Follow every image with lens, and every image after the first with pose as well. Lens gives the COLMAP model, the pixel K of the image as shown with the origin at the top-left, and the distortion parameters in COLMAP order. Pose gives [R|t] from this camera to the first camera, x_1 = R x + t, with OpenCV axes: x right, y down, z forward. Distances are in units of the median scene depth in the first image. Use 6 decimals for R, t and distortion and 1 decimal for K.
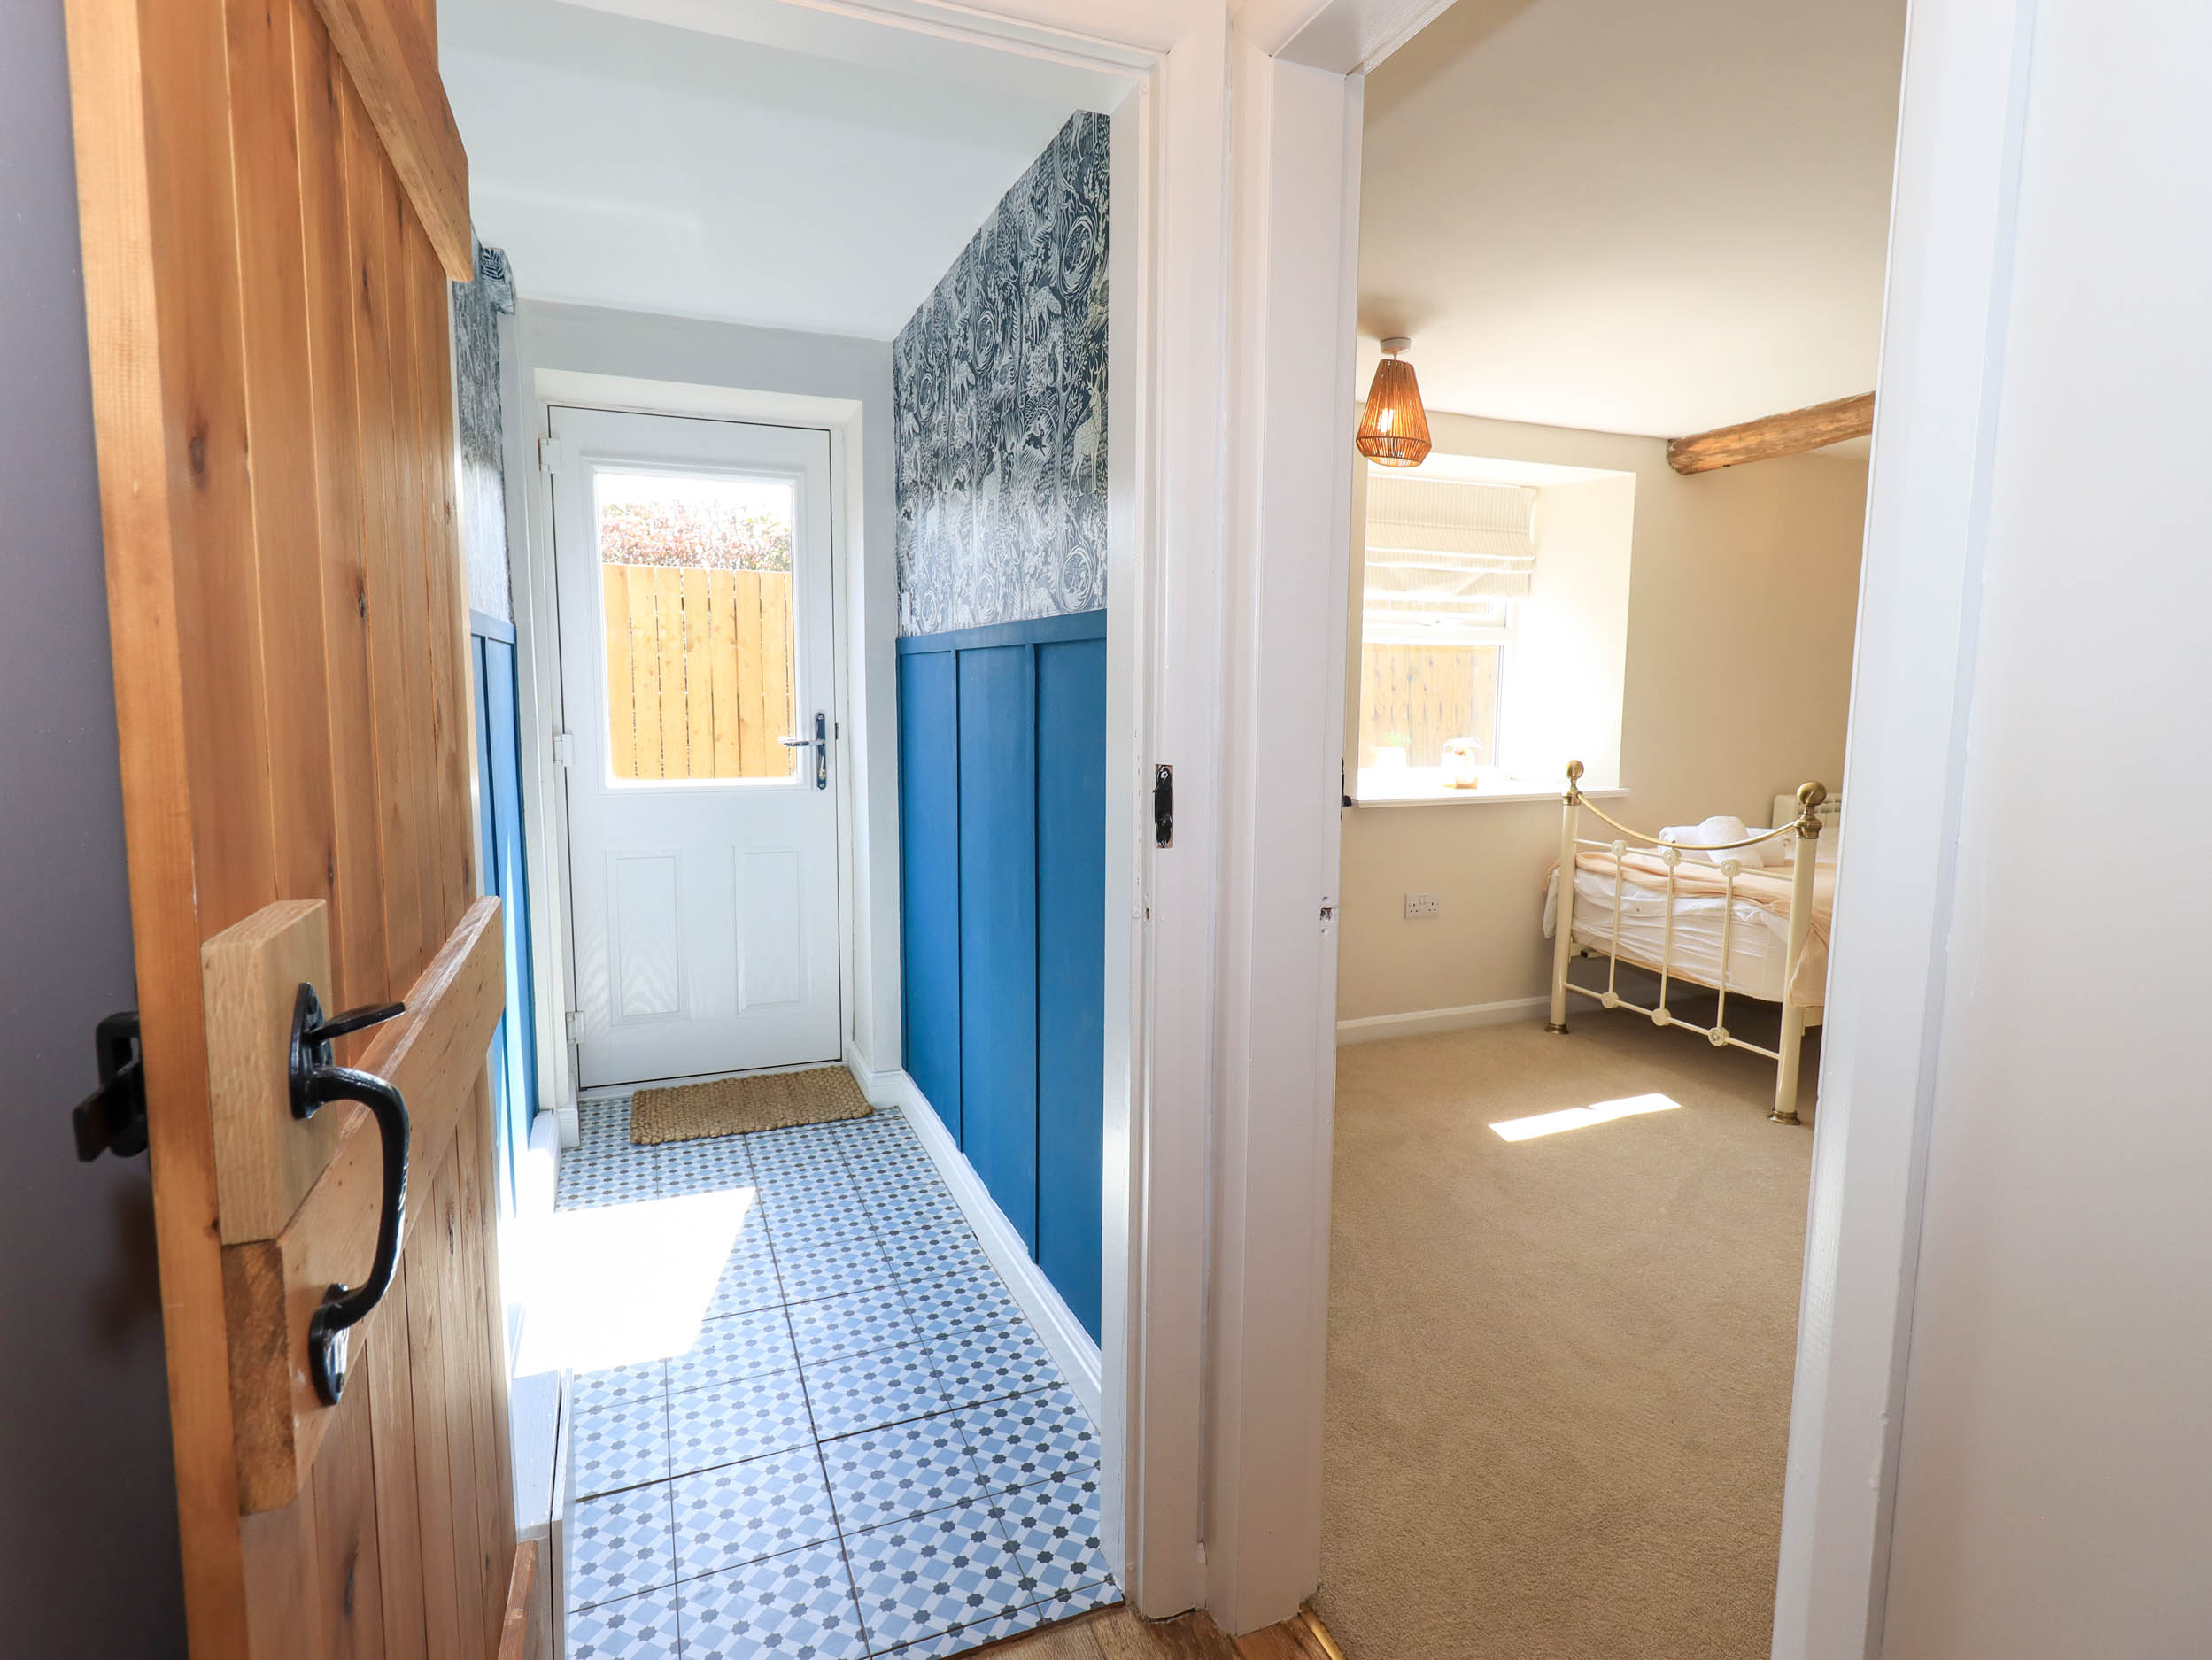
lens RADIAL K [[1151.0, 0, 1129.7], [0, 1151.0, 812.6], [0, 0, 1]] dist [0.005122, -0.001594]
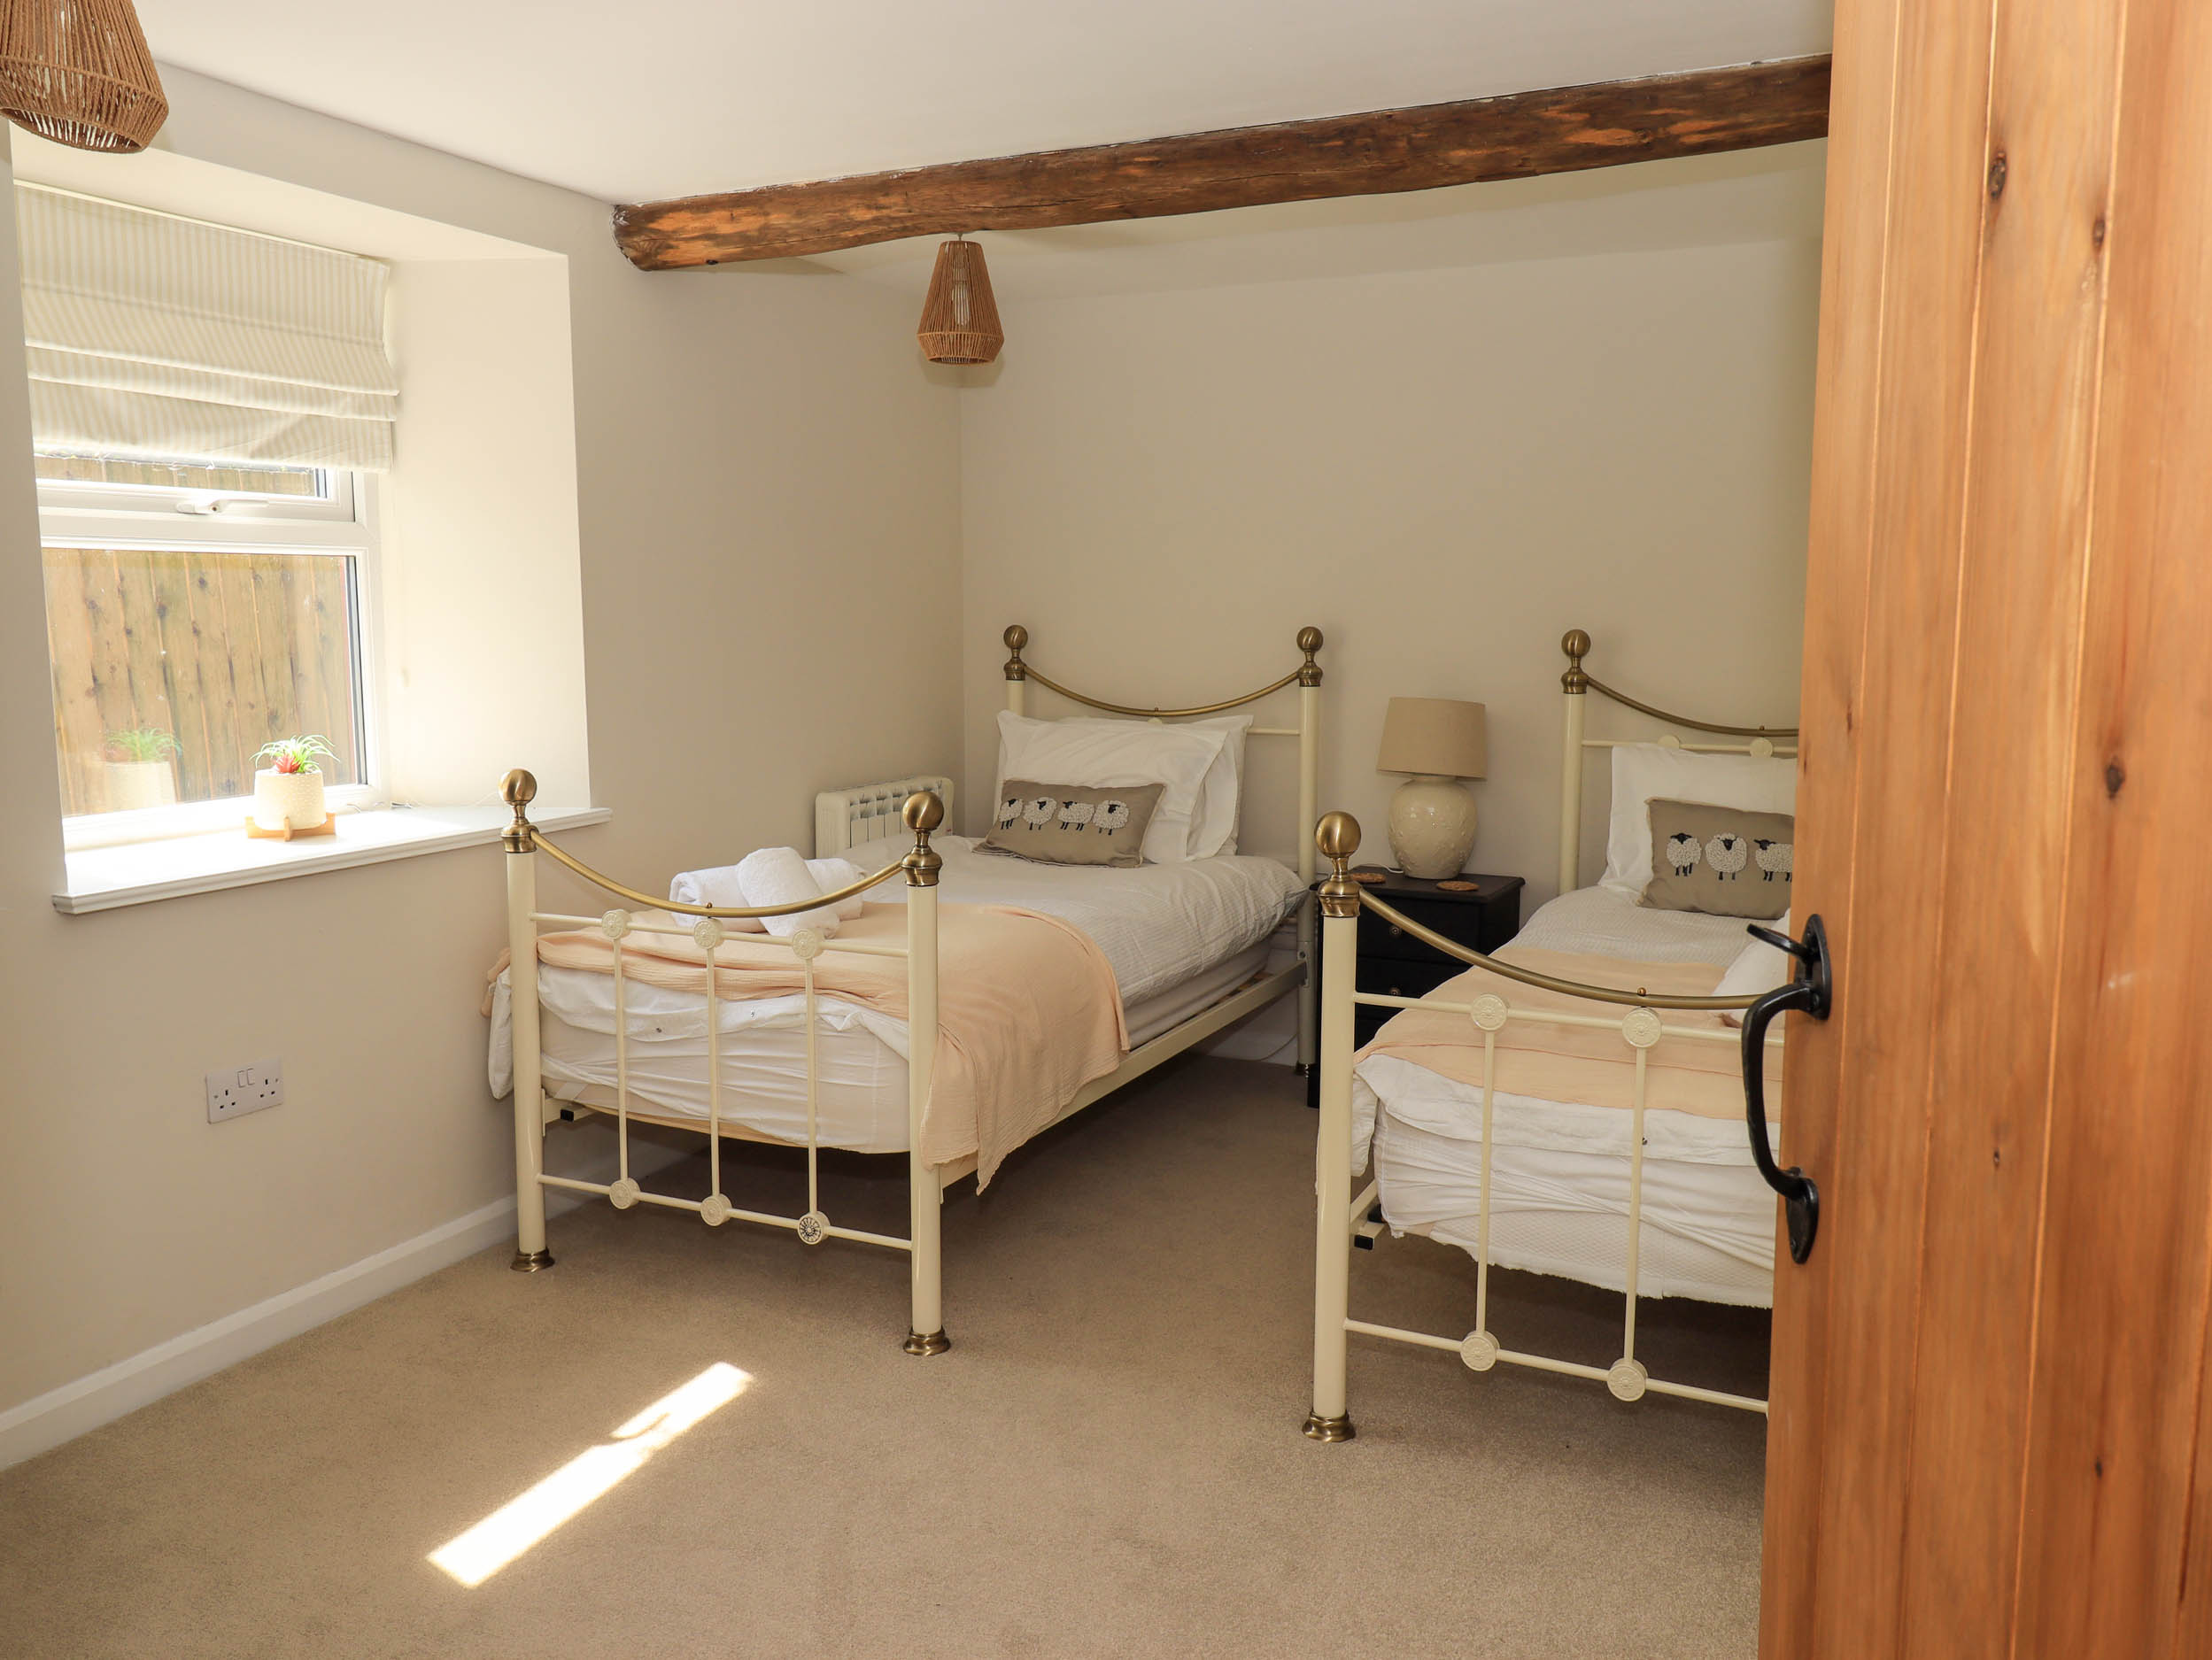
lens RADIAL K [[1708.5, 0, 1122.9], [0, 1708.5, 815.7], [0, 0, 1]] dist [0.004037, 0.003517]
pose [[0.733400, -0.091709, 0.673583, 0.048214], [0.083129, 0.995521, 0.045030, -0.036254], [-0.674696, 0.022970, 0.737739, 0.207613]]
